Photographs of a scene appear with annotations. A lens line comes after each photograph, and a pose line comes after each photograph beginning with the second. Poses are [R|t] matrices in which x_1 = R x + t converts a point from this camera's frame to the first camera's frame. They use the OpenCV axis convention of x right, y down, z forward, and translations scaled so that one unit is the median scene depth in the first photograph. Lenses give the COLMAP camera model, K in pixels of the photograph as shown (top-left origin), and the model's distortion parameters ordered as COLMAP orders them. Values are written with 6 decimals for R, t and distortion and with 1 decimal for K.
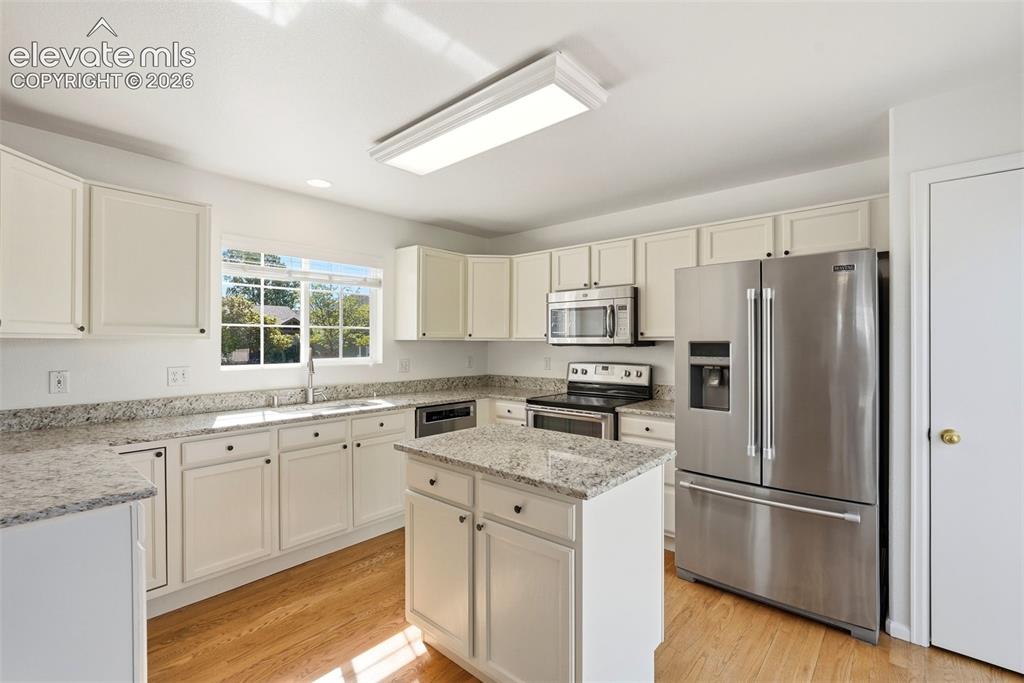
lens RADIAL K [[455.7, 0, 513.4], [0, 455.7, 340.9], [0, 0, 1]] dist [-0.015032, 0.007757]
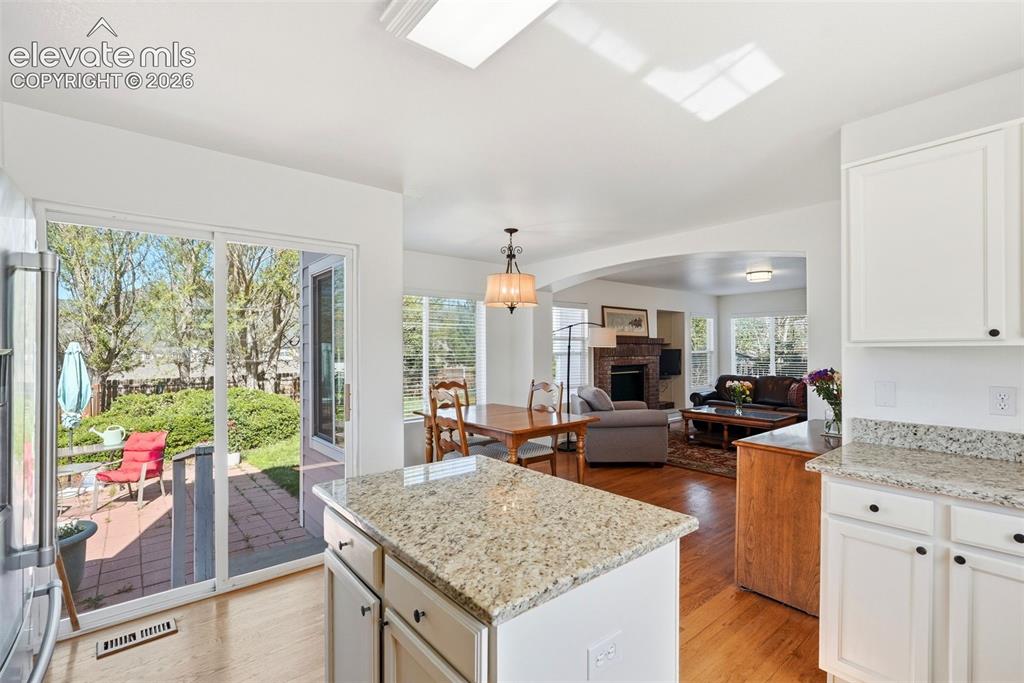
lens RADIAL K [[455.7, 0, 515.1], [0, 455.7, 351.1], [0, 0, 1]] dist [-0.015032, 0.007757]
pose [[-0.986118, 0.001583, 0.166040, -0.077658], [0.001311, 0.999998, -0.001748, 0.001213], [-0.166042, -0.001506, -0.986117, 1.000526]]
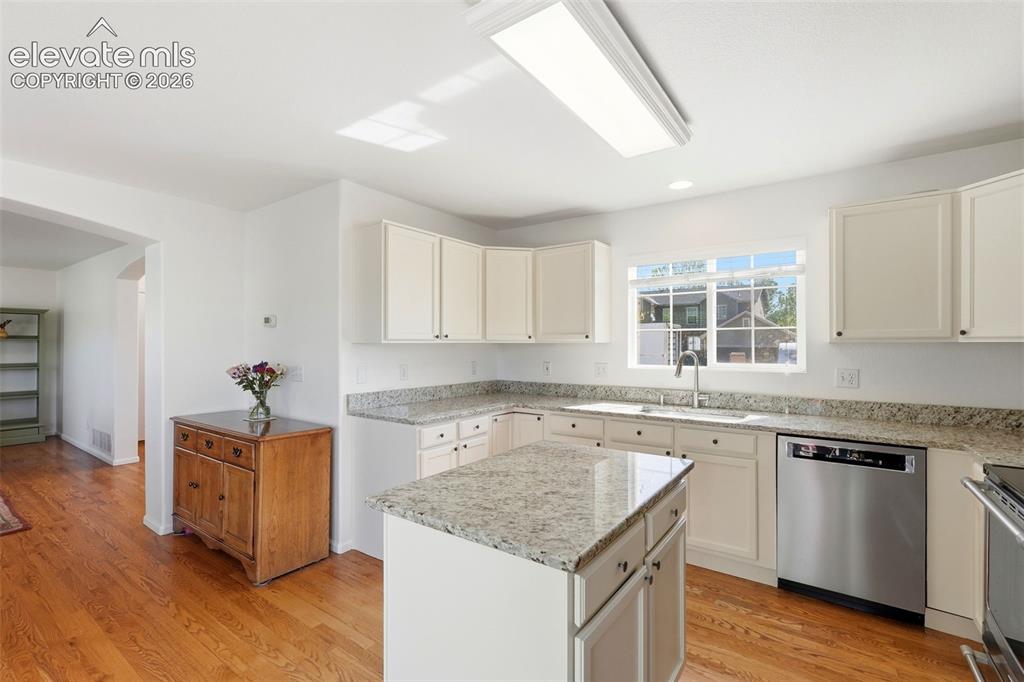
lens RADIAL K [[455.7, 0, 514.5], [0, 455.7, 341.5], [0, 0, 1]] dist [-0.015032, 0.007757]
pose [[0.108113, -0.006504, -0.994117, 0.489068], [0.003473, 0.999975, -0.006164, -0.000238], [0.994133, -0.002786, 0.108133, 0.502486]]
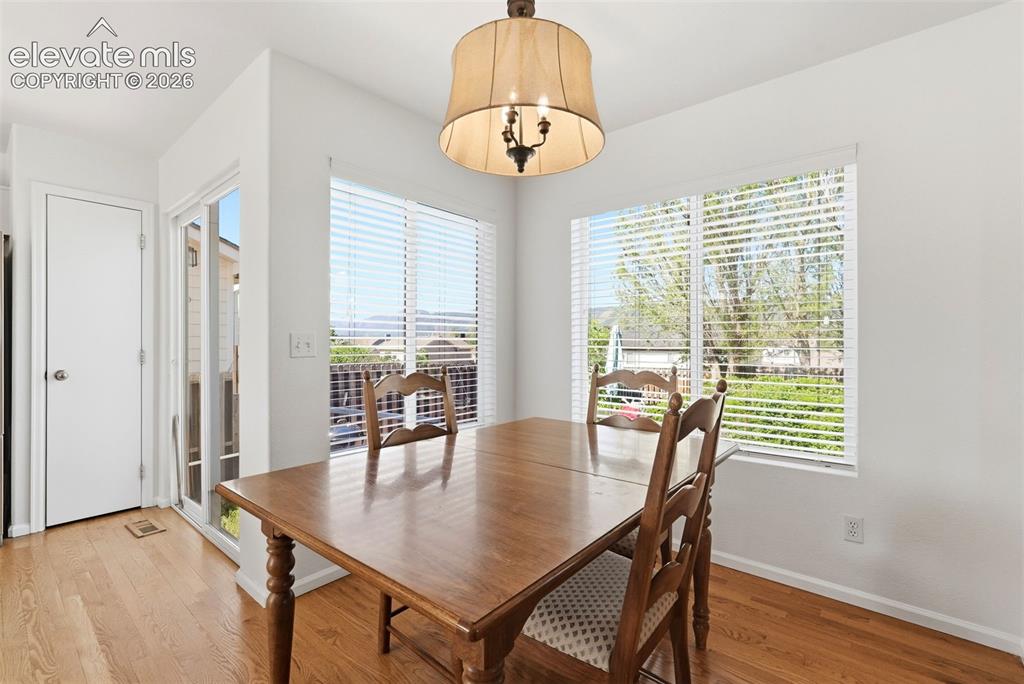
lens RADIAL K [[455.7, 0, 509.7], [0, 455.7, 342.9], [0, 0, 1]] dist [-0.015032, 0.007757]
pose [[-0.005369, -0.001370, 0.999985, -0.285756], [-0.005073, 0.999986, 0.001343, 0.059564], [-0.999973, -0.005066, -0.005376, -0.248060]]
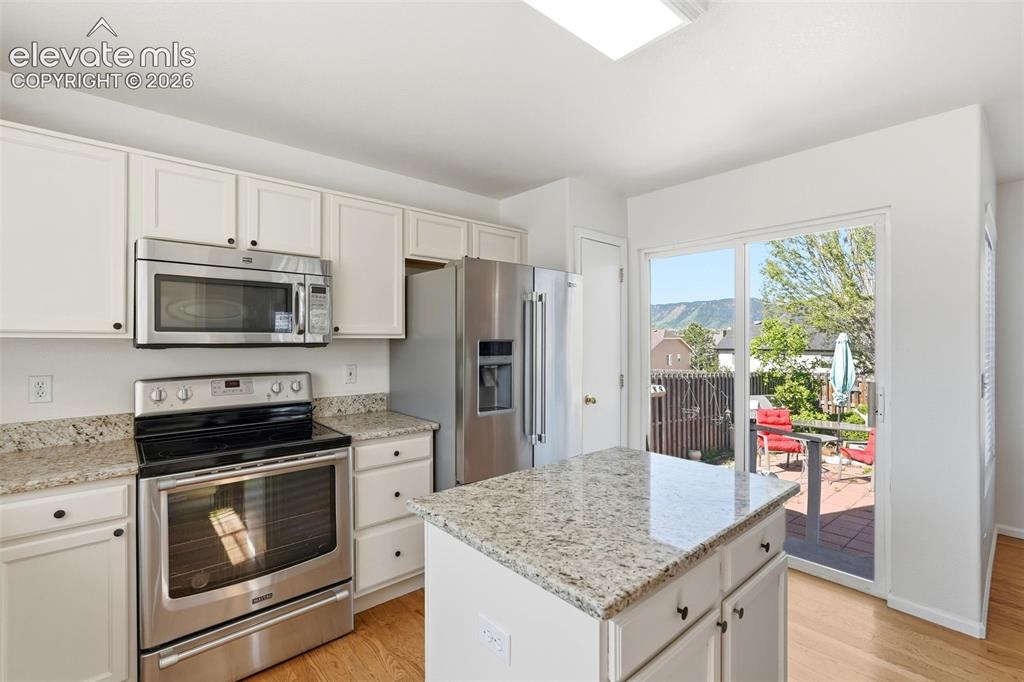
lens RADIAL K [[455.7, 0, 514.4], [0, 455.7, 340.9], [0, 0, 1]] dist [-0.015032, 0.007757]
pose [[0.132298, -0.002583, 0.991207, -0.397849], [-0.002571, 0.999992, 0.002949, 0.000143], [-0.991207, -0.002938, 0.132291, 0.627683]]
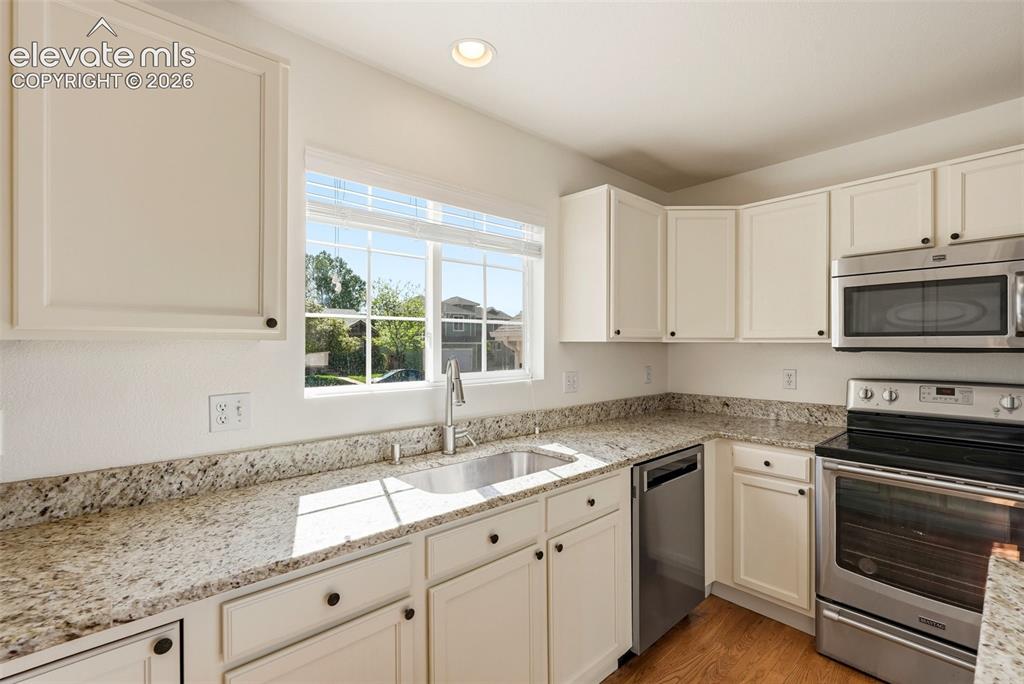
lens RADIAL K [[455.7, 0, 515.2], [0, 455.7, 343.5], [0, 0, 1]] dist [-0.015032, 0.007757]
pose [[0.993042, -0.001619, -0.117747, -0.297012], [0.001802, 0.999997, 0.001449, -0.000769], [0.117744, -0.001652, 0.993043, 0.439669]]
